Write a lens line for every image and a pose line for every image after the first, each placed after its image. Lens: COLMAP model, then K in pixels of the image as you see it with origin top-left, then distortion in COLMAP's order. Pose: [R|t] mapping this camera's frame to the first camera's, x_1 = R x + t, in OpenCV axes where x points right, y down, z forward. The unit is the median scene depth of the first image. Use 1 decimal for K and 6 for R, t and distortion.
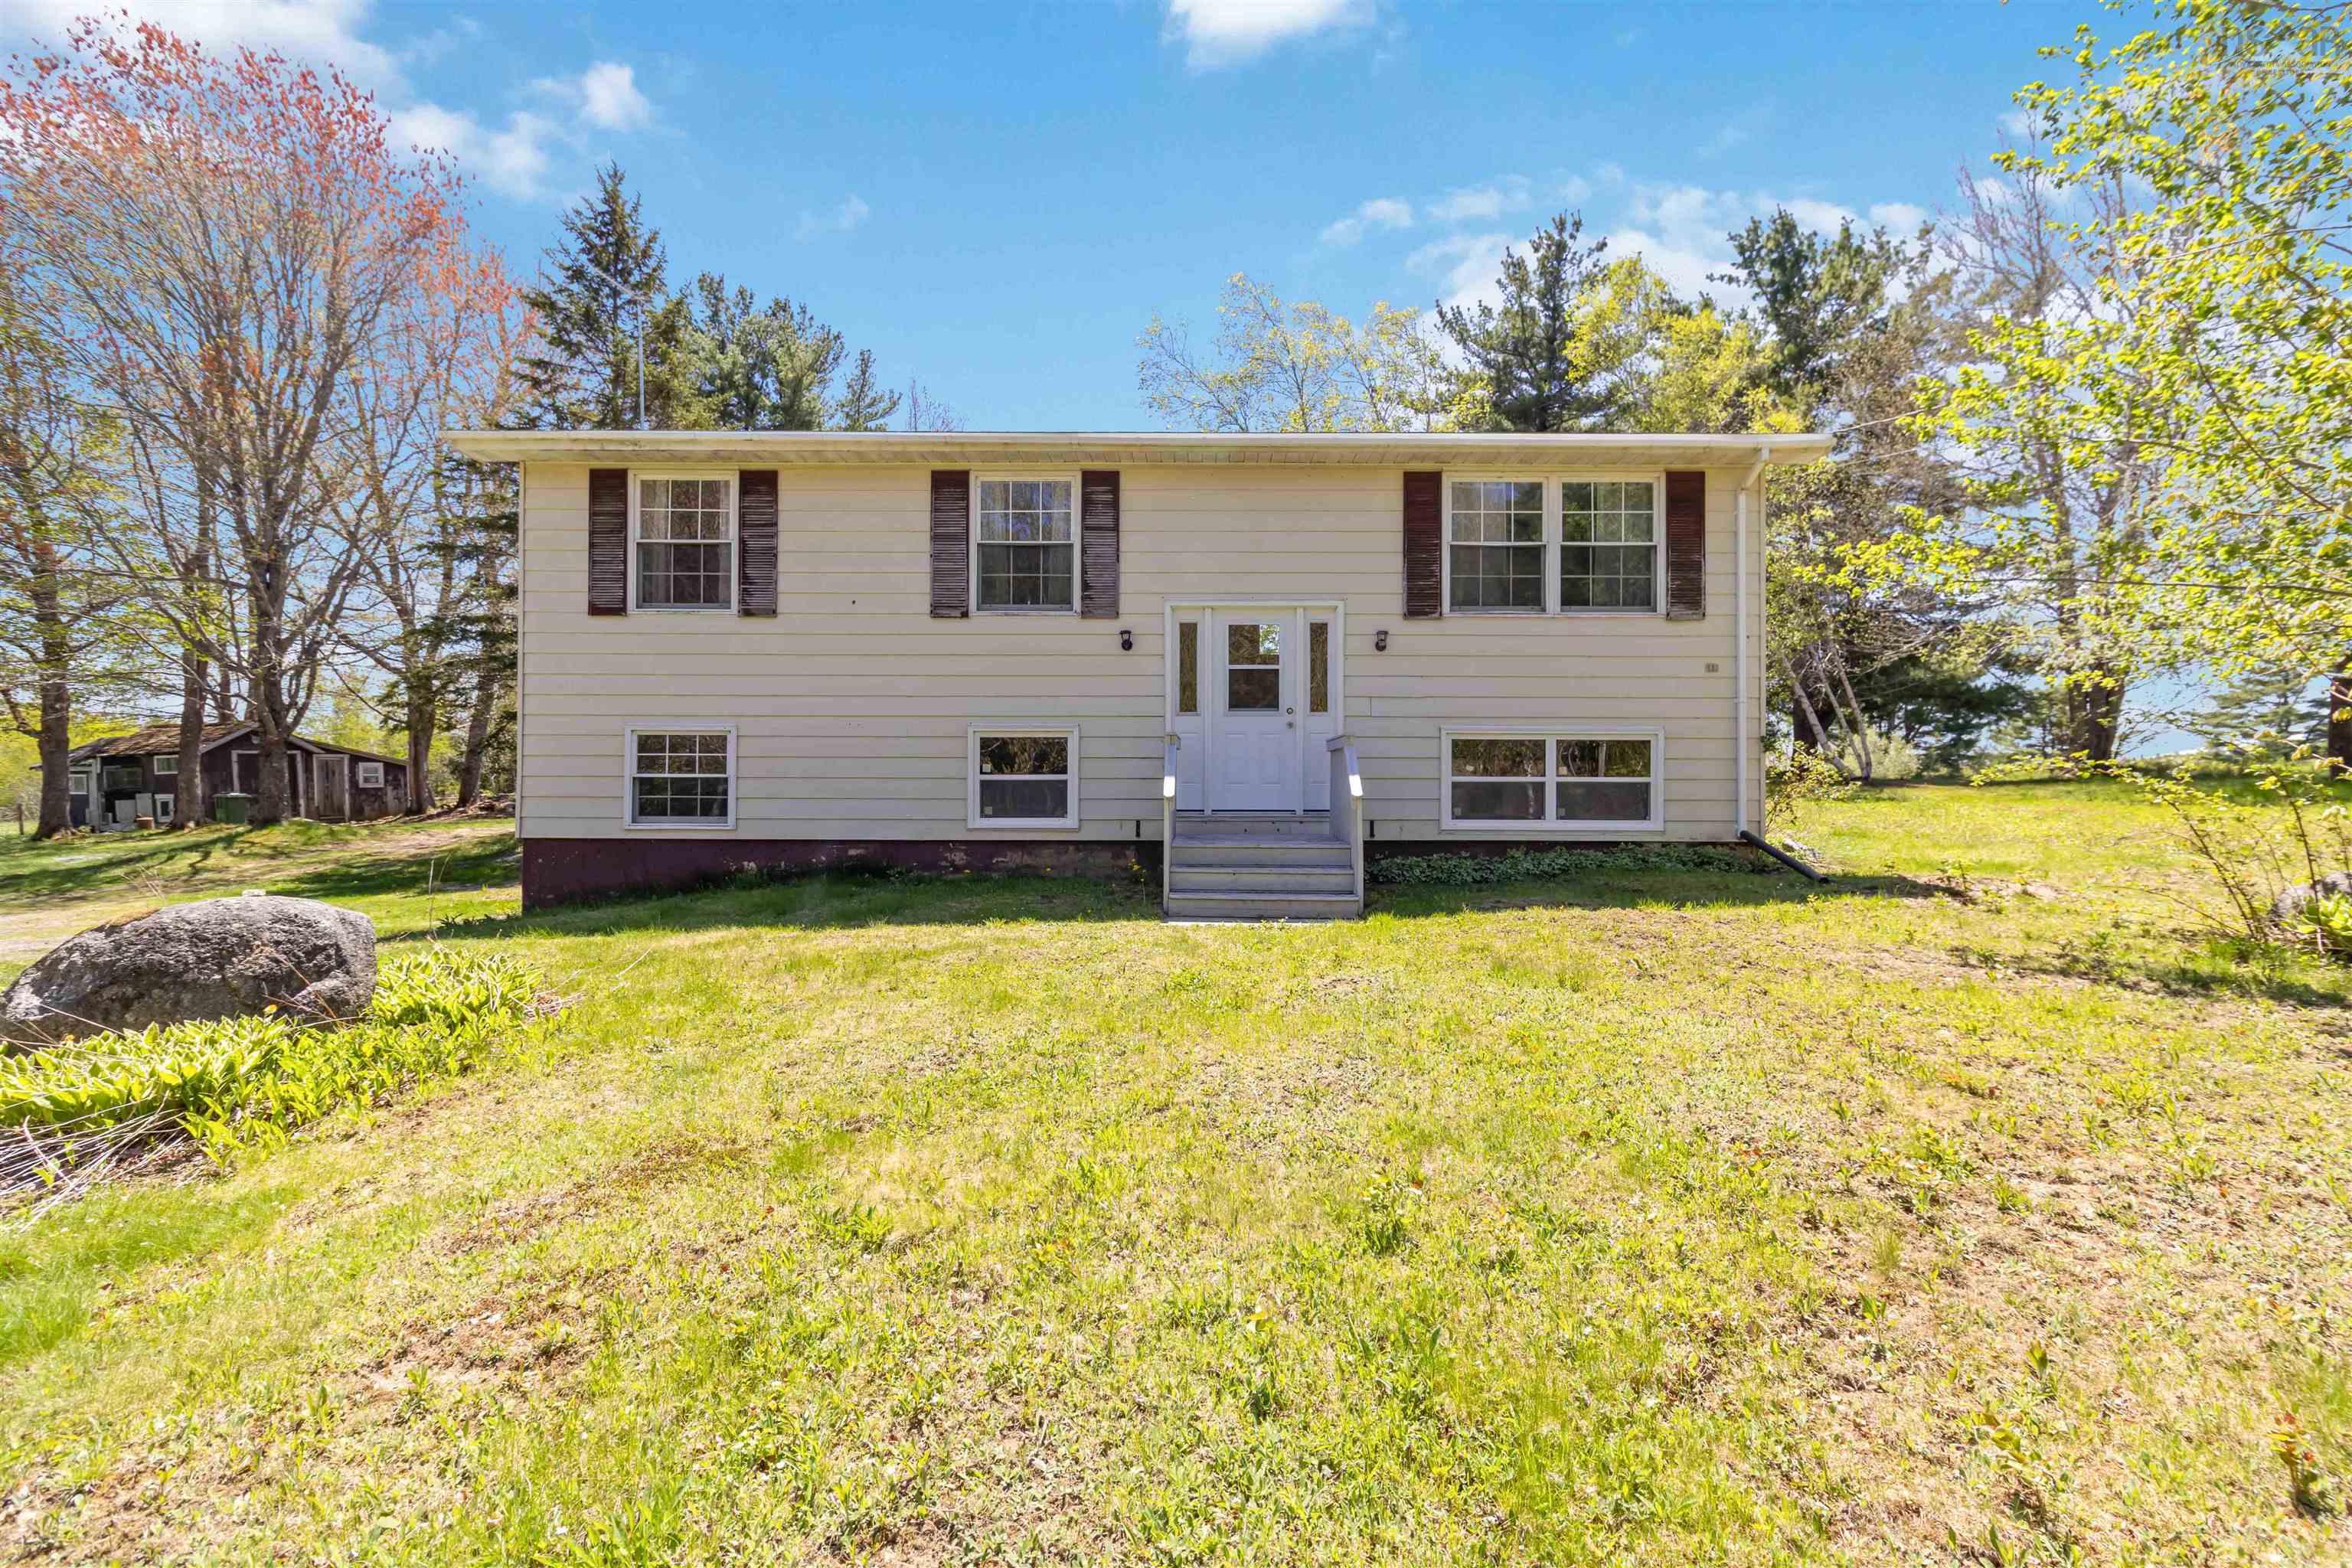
lens RADIAL K [[994.5, 0, 1176.0], [0, 994.5, 784.0], [0, 0, 1]] dist [0.000217, -0.000026]
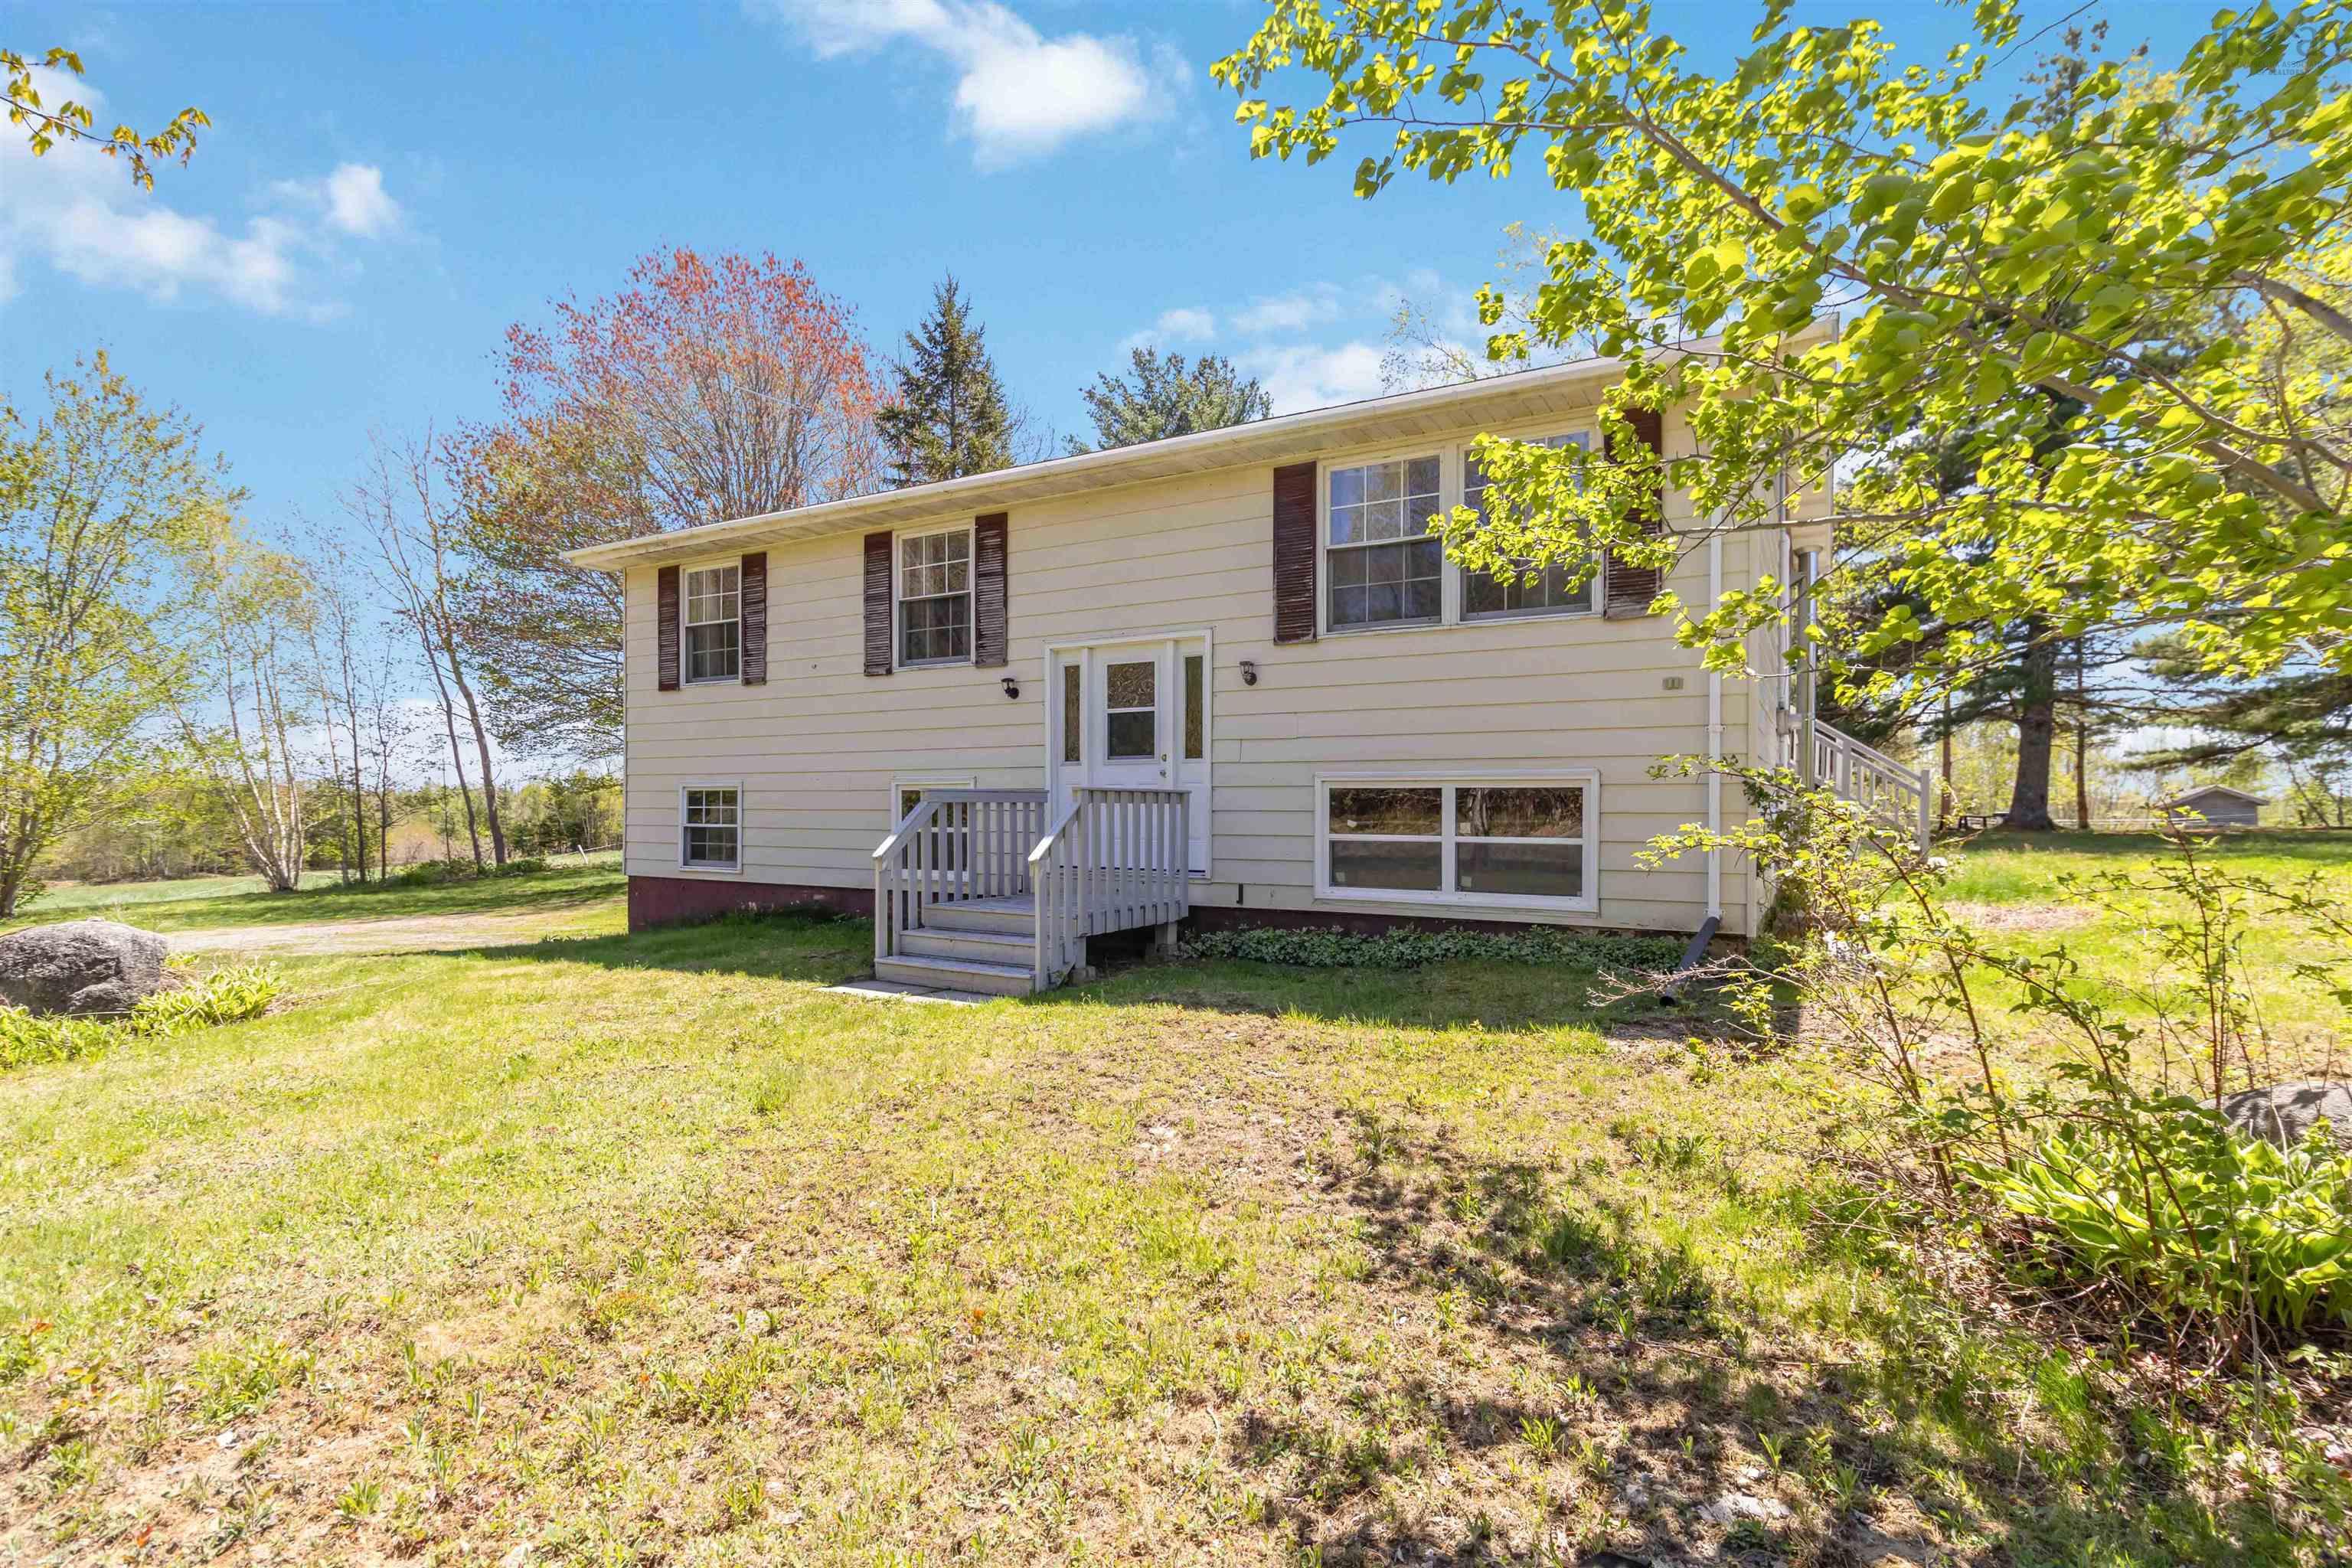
lens RADIAL K [[1098.7, 0, 1146.5], [0, 1098.7, 837.4], [0, 0, 1]] dist [0.000168, 0.000018]
pose [[0.867762, 0.012210, -0.496830, 0.588496], [0.003379, 0.999530, 0.030466, -0.032144], [0.496969, -0.028116, 0.867313, 0.138218]]
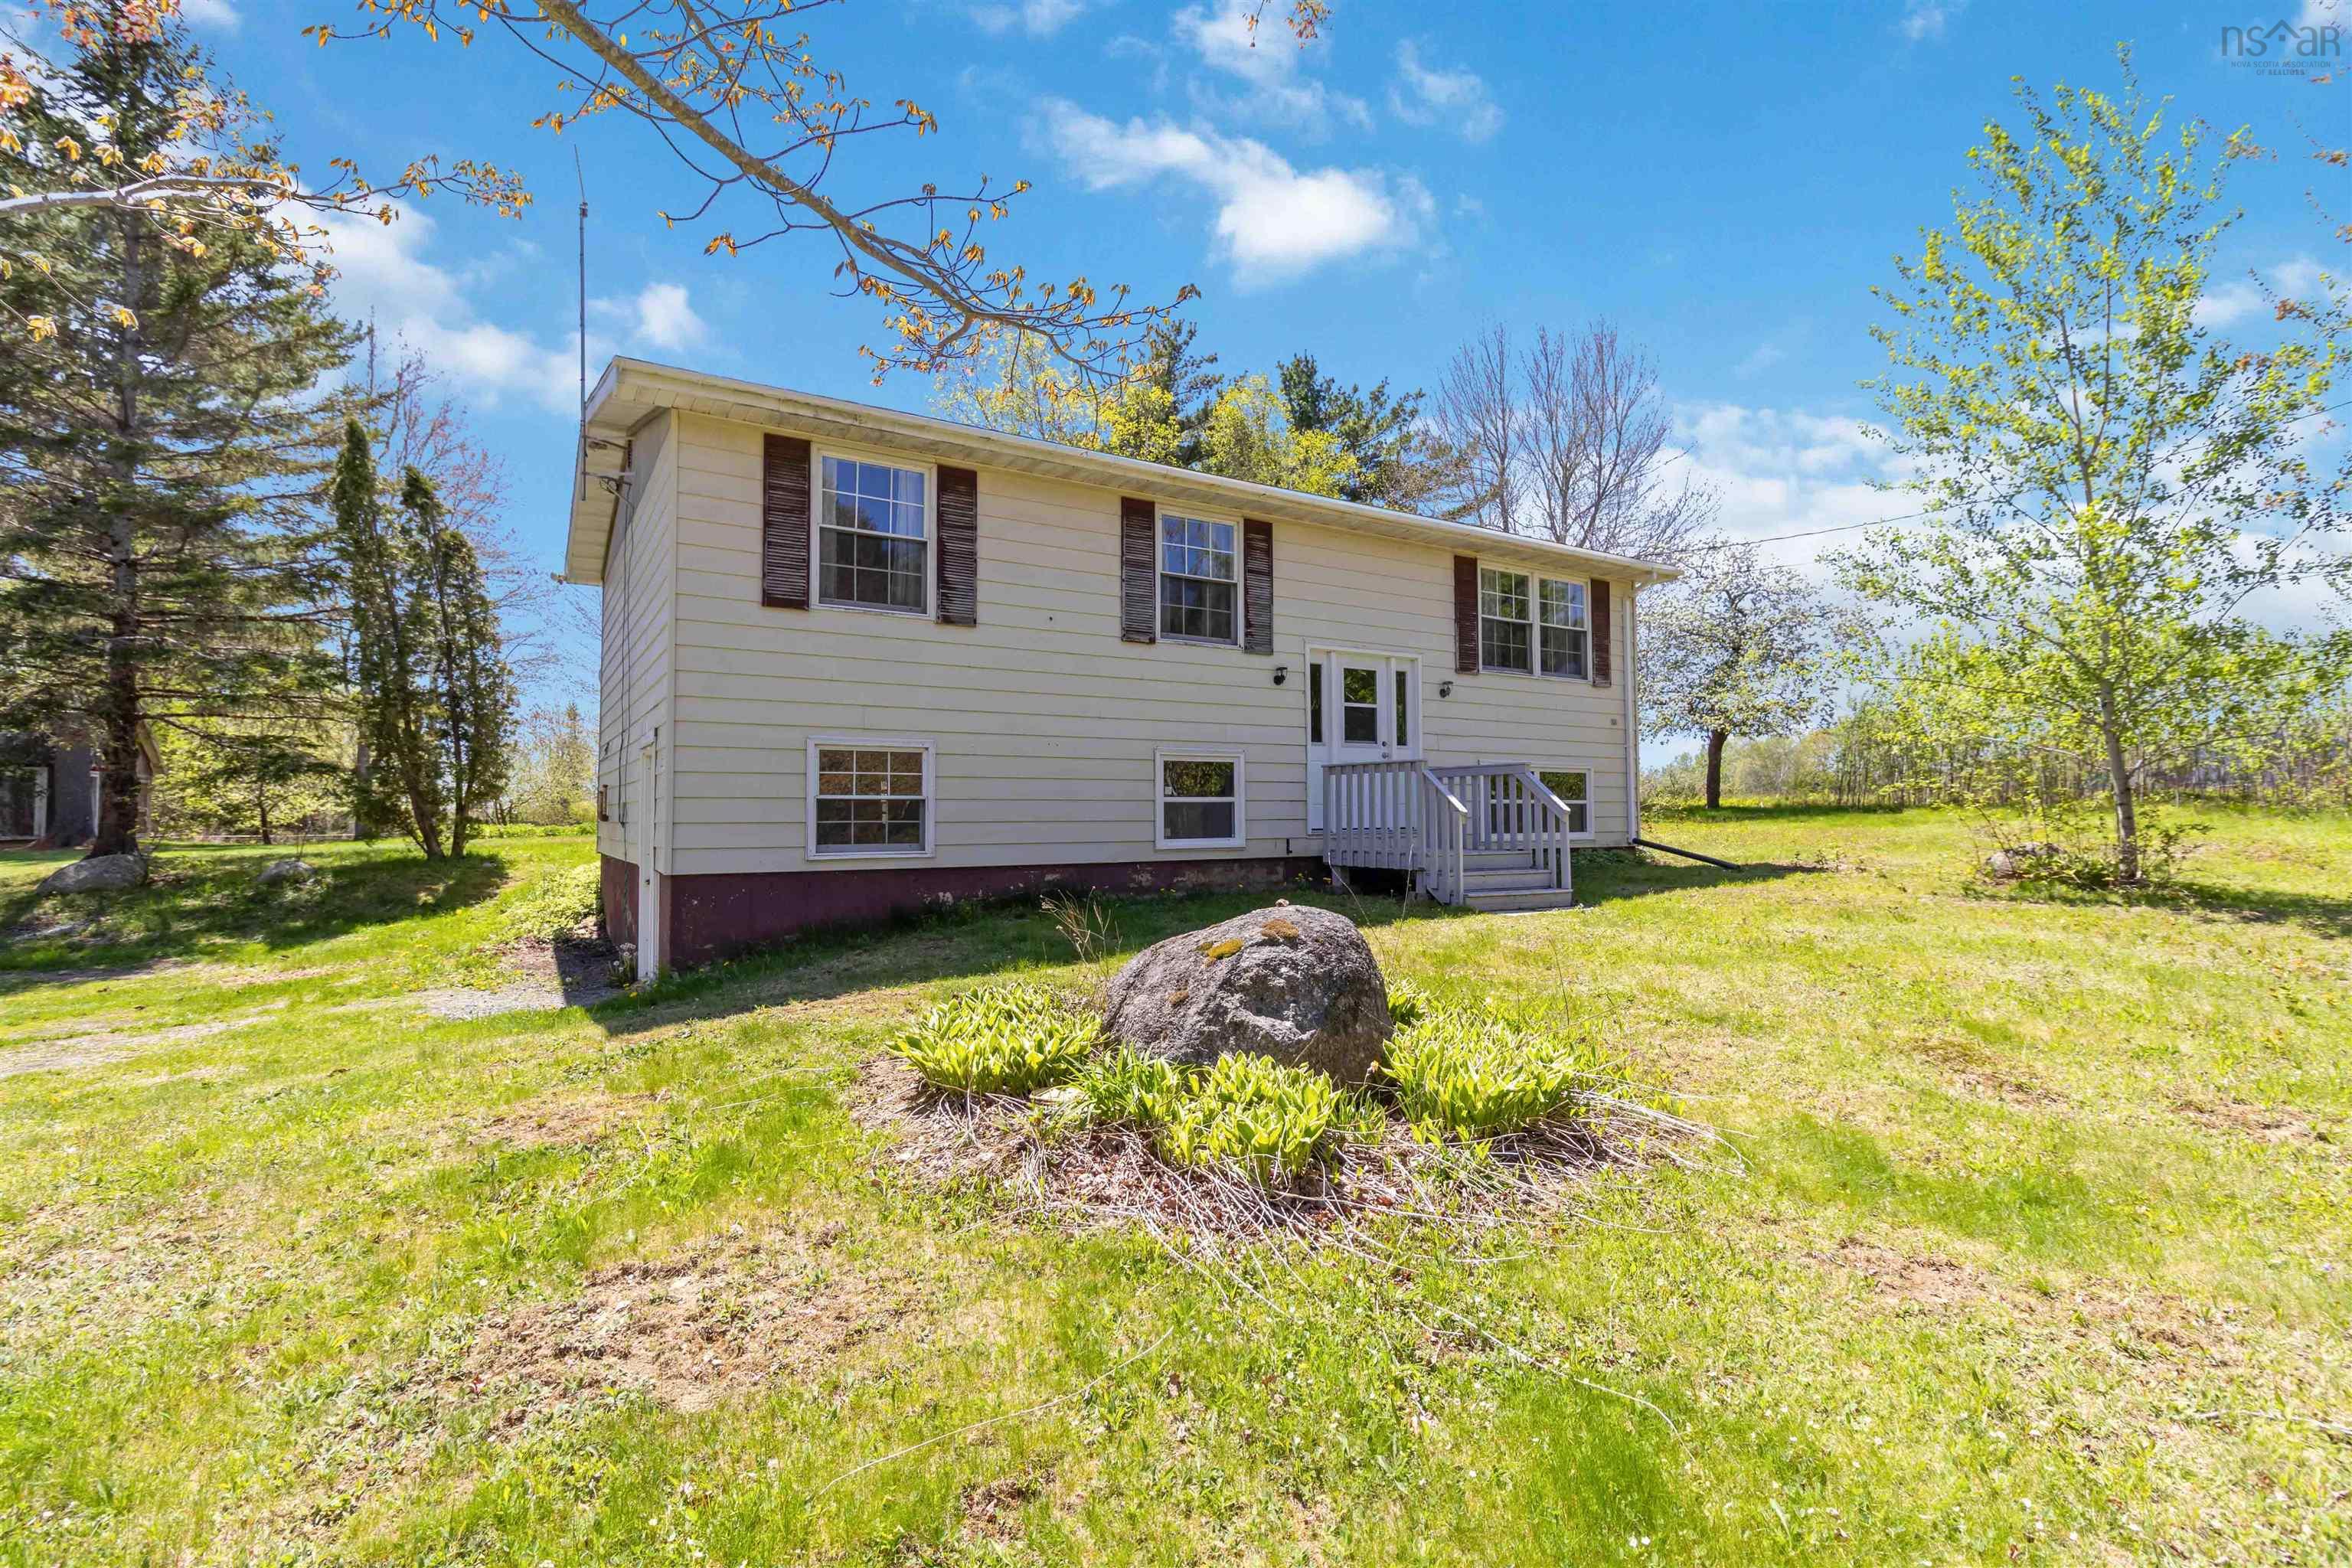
lens RADIAL K [[1145.0, 0, 1174.1], [0, 1145.0, 756.3], [0, 0, 1]] dist [0.000216, 0.000104]
pose [[0.833901, 0.022258, 0.551465, -0.840494], [0.000263, 0.999170, -0.040726, -0.003342], [-0.551914, 0.034106, 0.833203, 0.007477]]
